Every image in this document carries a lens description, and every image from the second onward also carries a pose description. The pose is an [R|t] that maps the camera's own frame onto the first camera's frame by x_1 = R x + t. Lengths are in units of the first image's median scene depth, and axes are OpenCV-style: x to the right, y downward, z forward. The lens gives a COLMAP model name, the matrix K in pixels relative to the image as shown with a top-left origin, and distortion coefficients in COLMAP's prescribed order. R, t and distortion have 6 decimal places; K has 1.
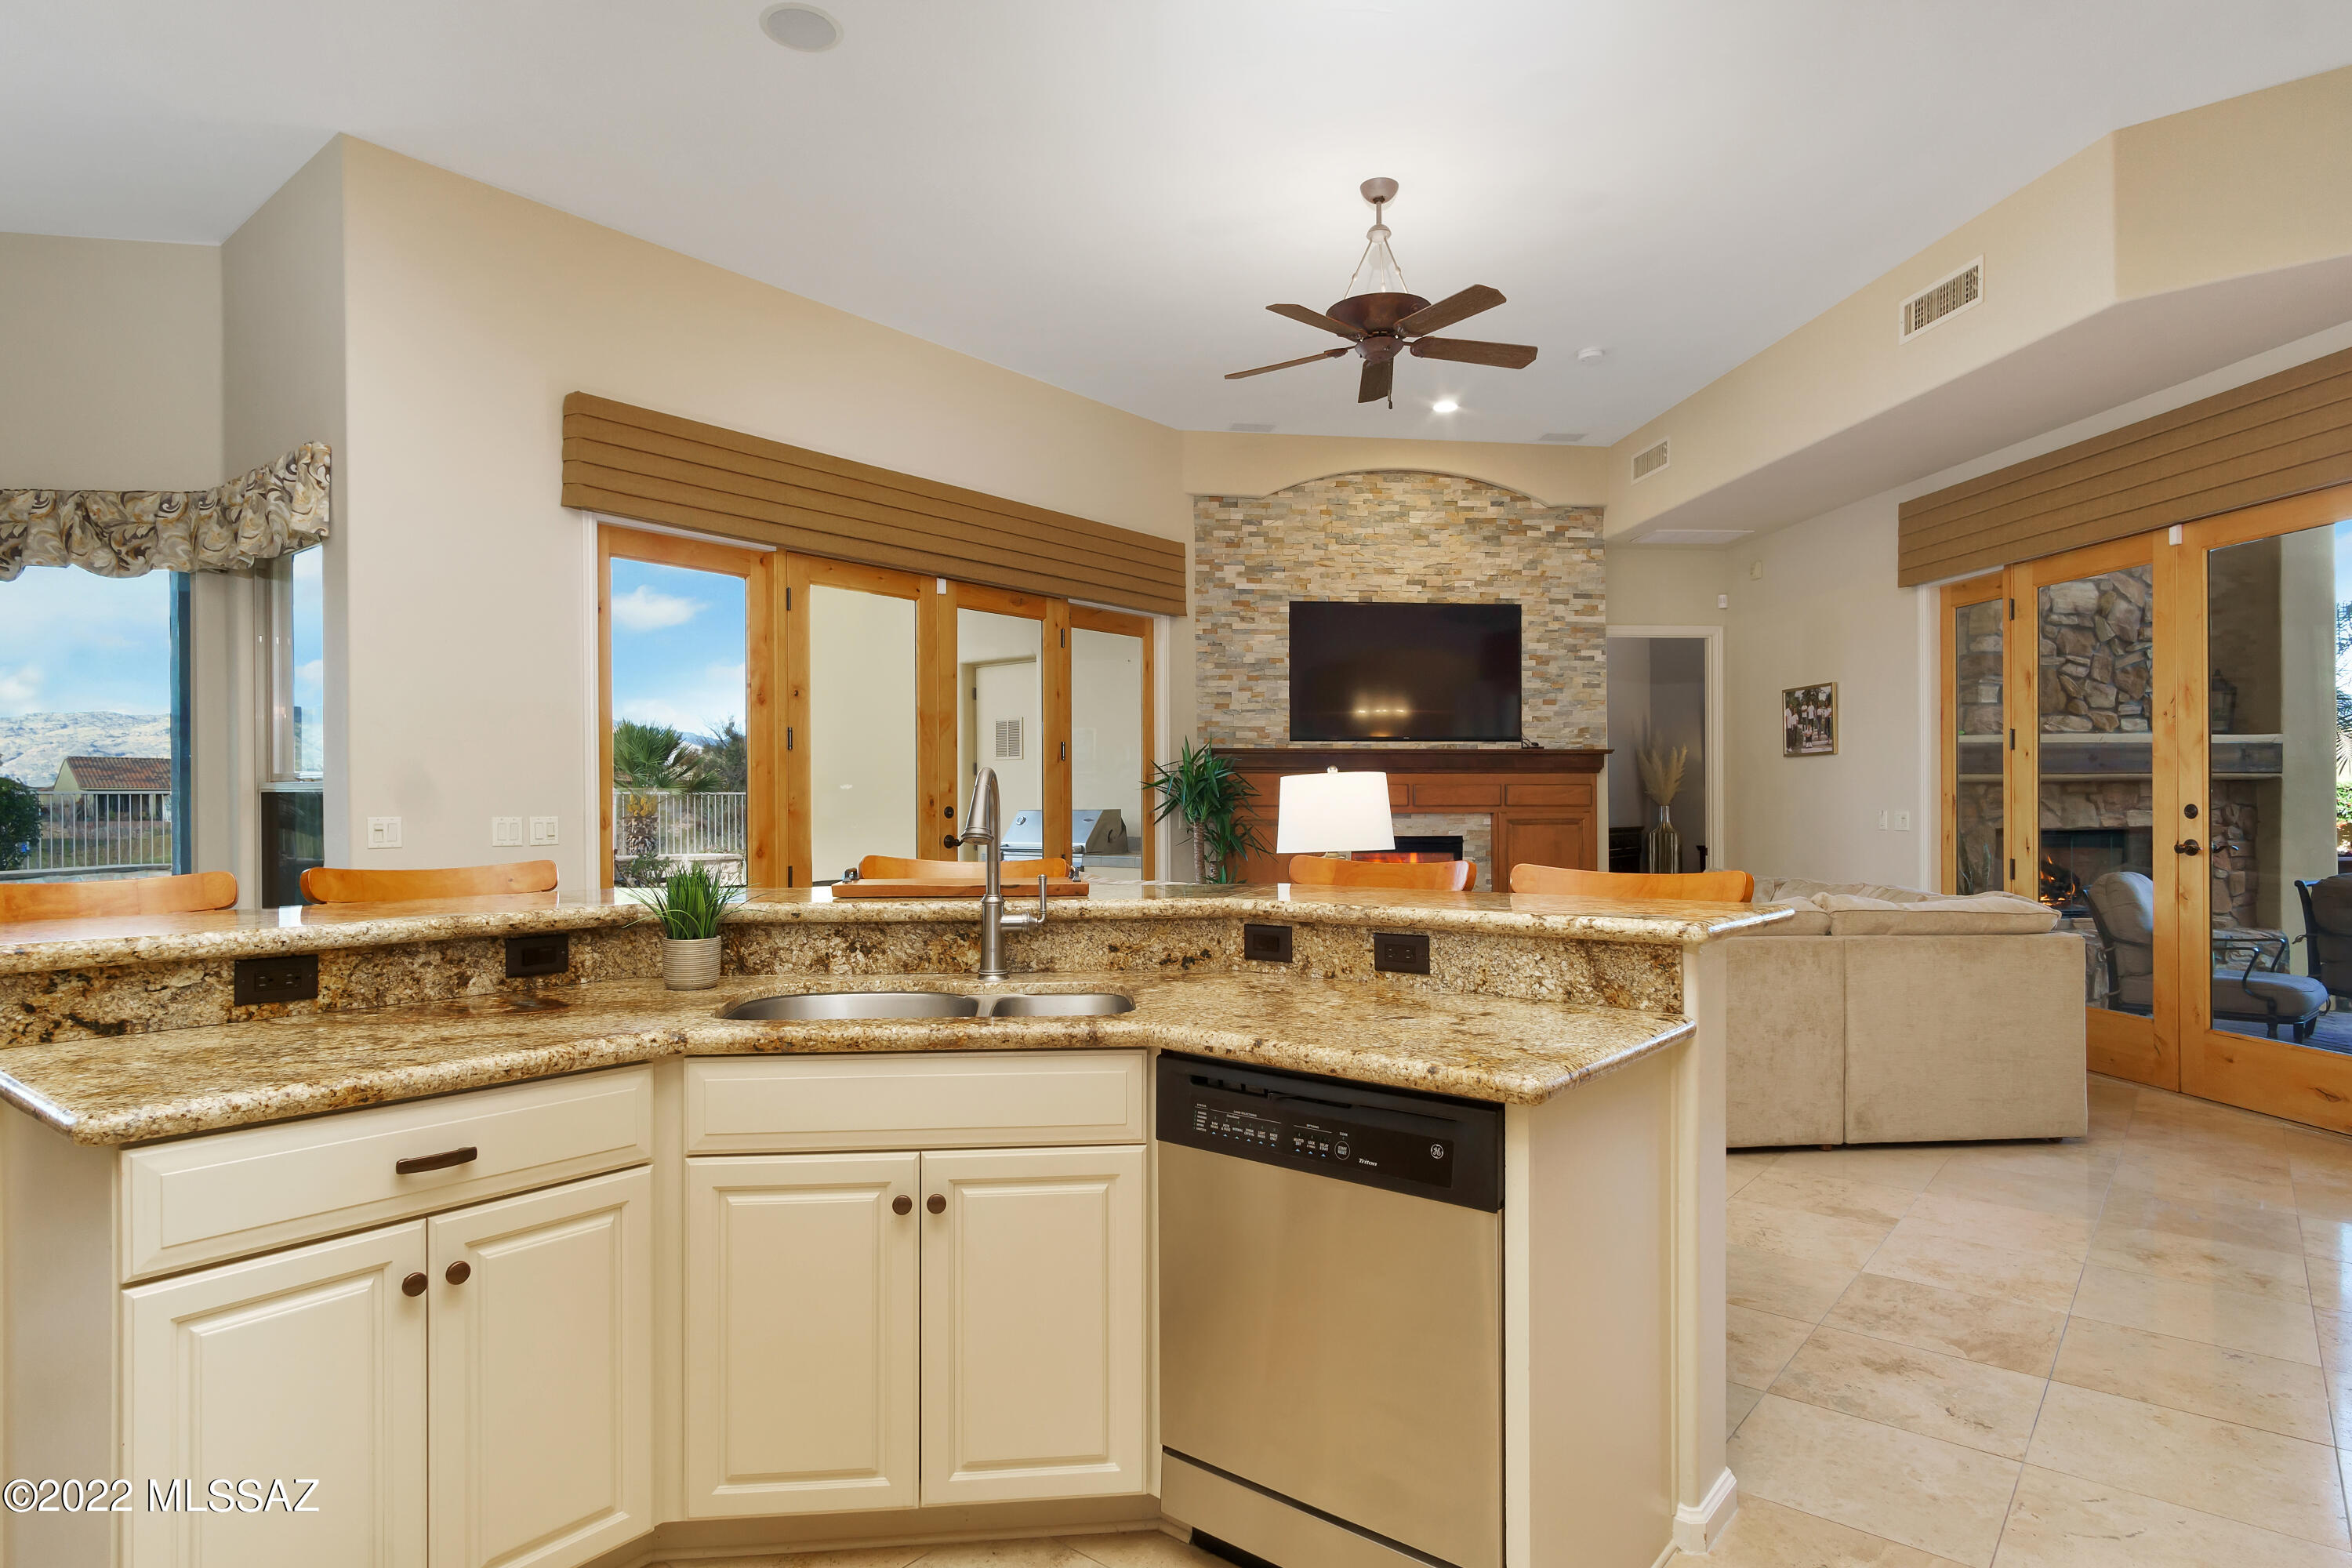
lens RADIAL K [[1259.3, 0, 1199.9], [0, 1259.3, 801.8], [0, 0, 1]] dist [0.008045, -0.000856]
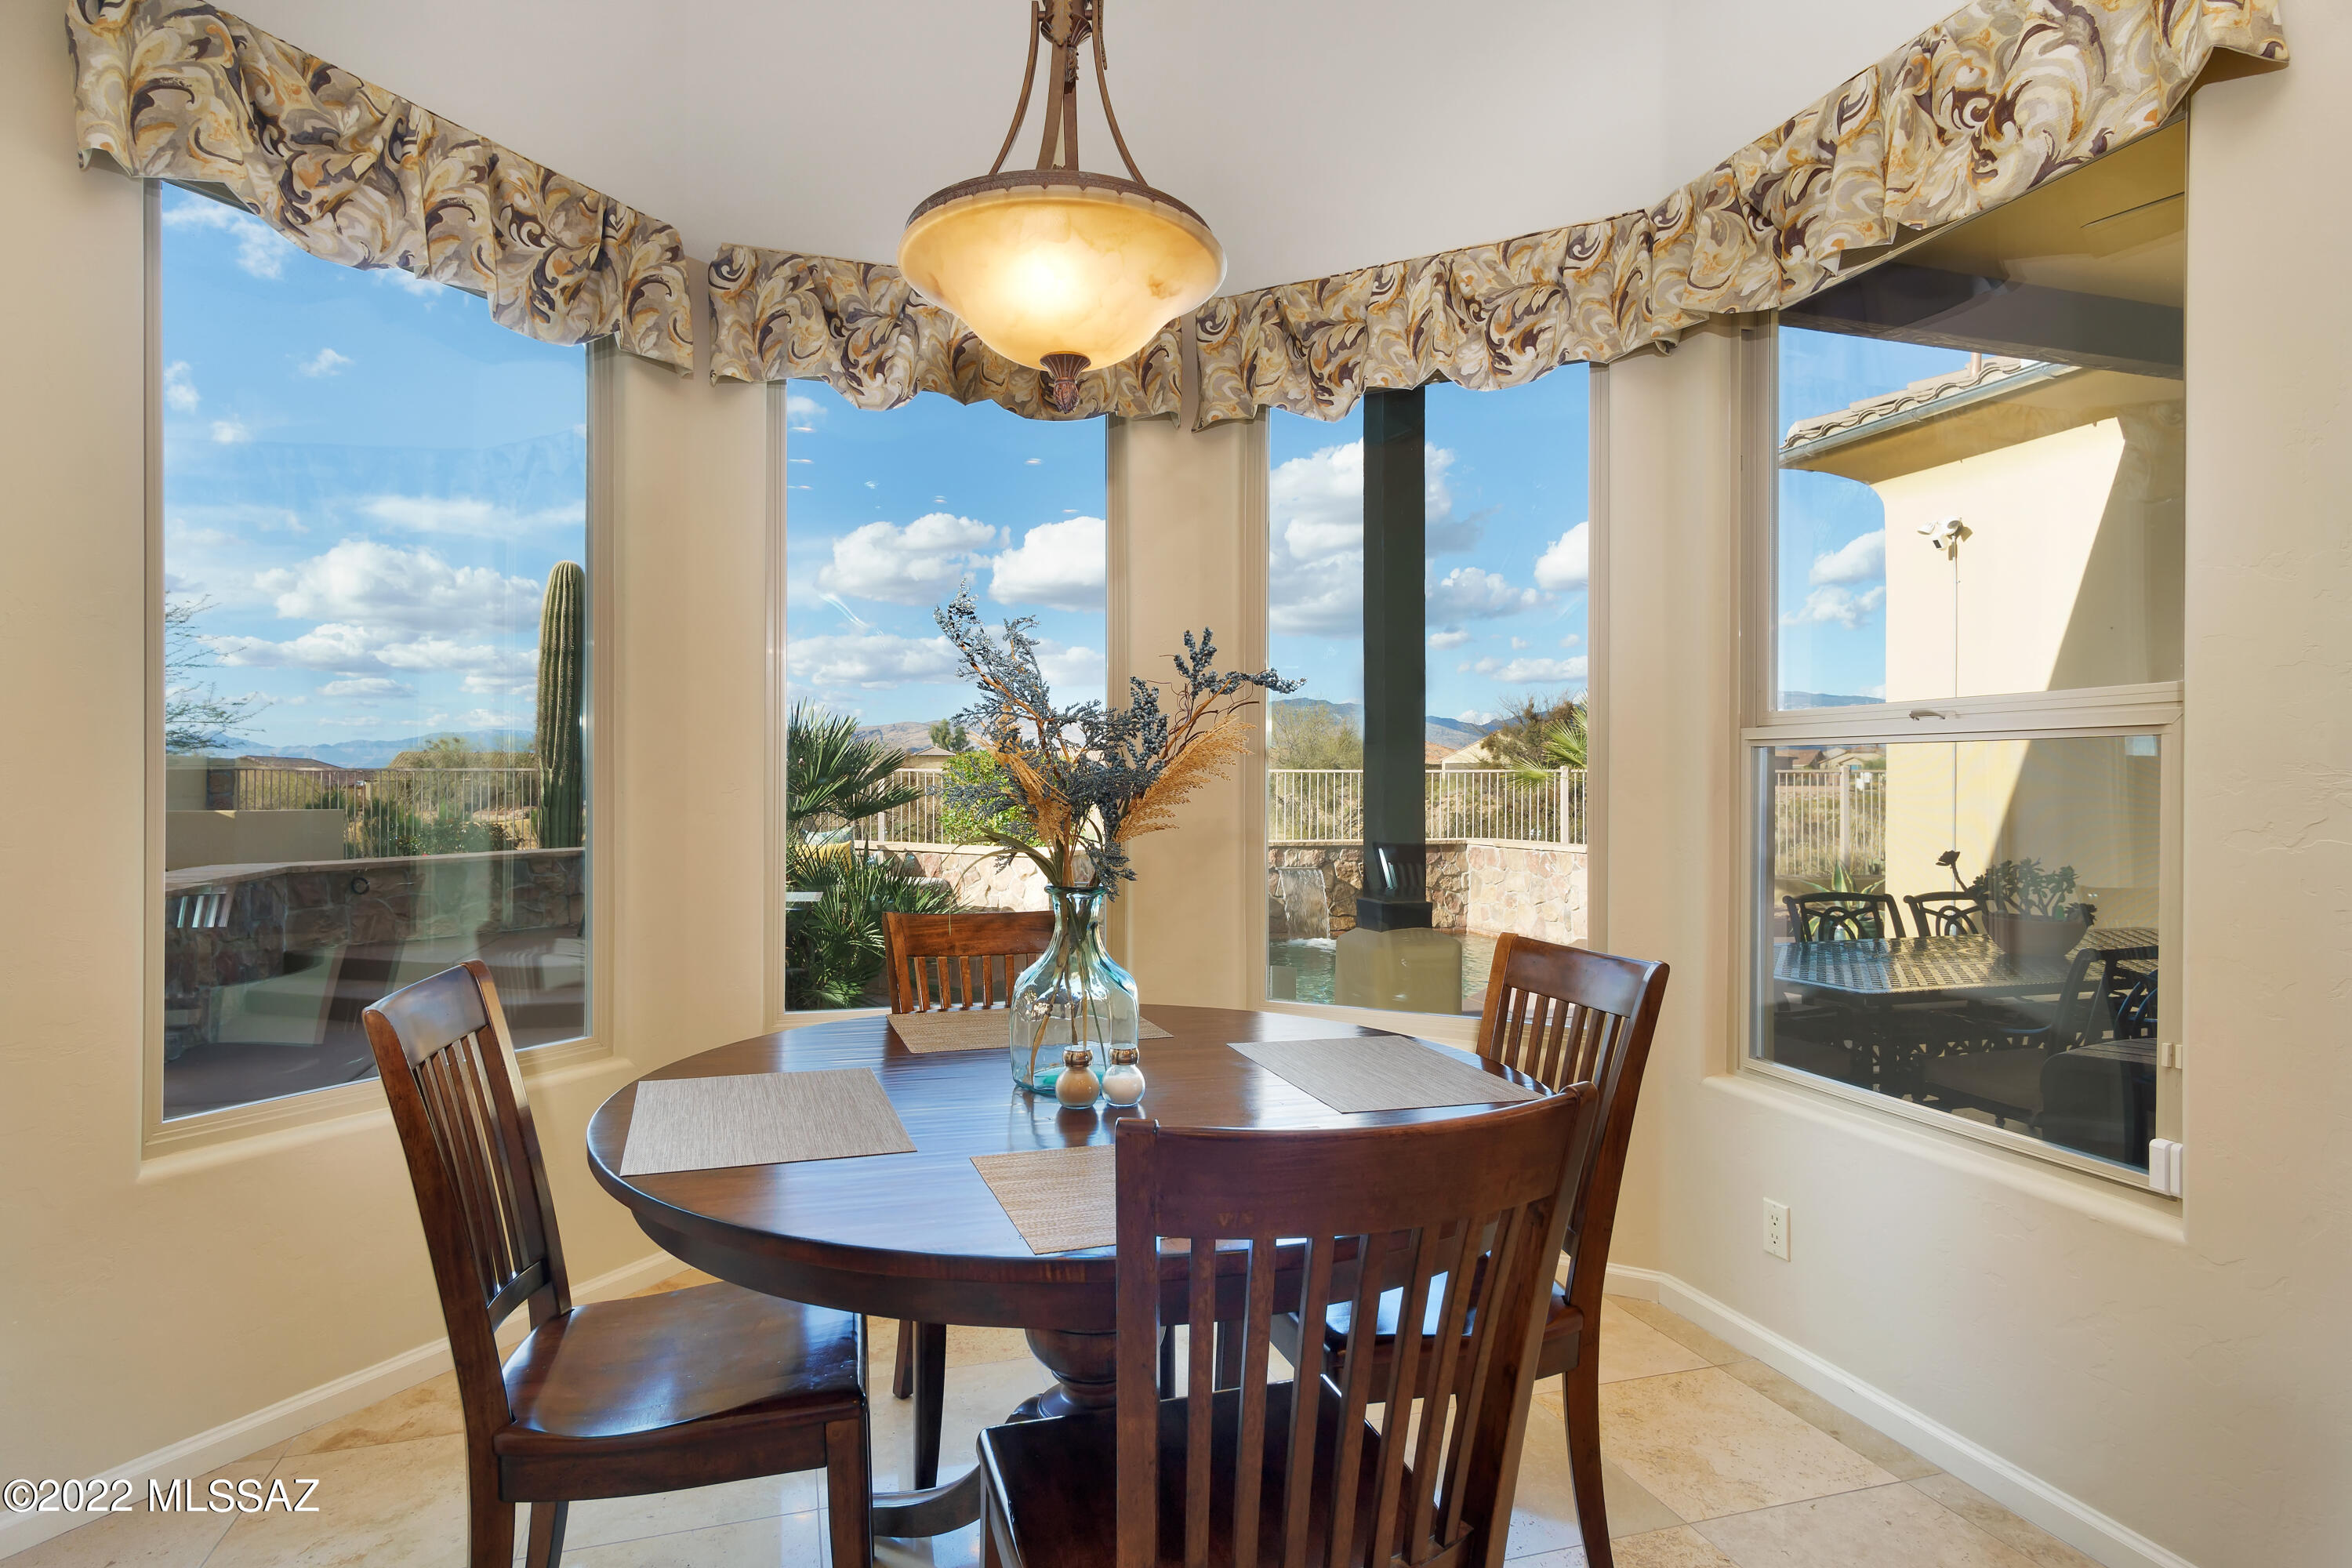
lens RADIAL K [[1259.3, 0, 1176.7], [0, 1259.3, 780.7], [0, 0, 1]] dist [0.008045, -0.000856]
pose [[0.831224, 0.014471, -0.555749, -0.649636], [-0.014349, 0.999887, 0.004574, 0.006100], [0.555752, 0.004173, 0.831338, 0.428597]]
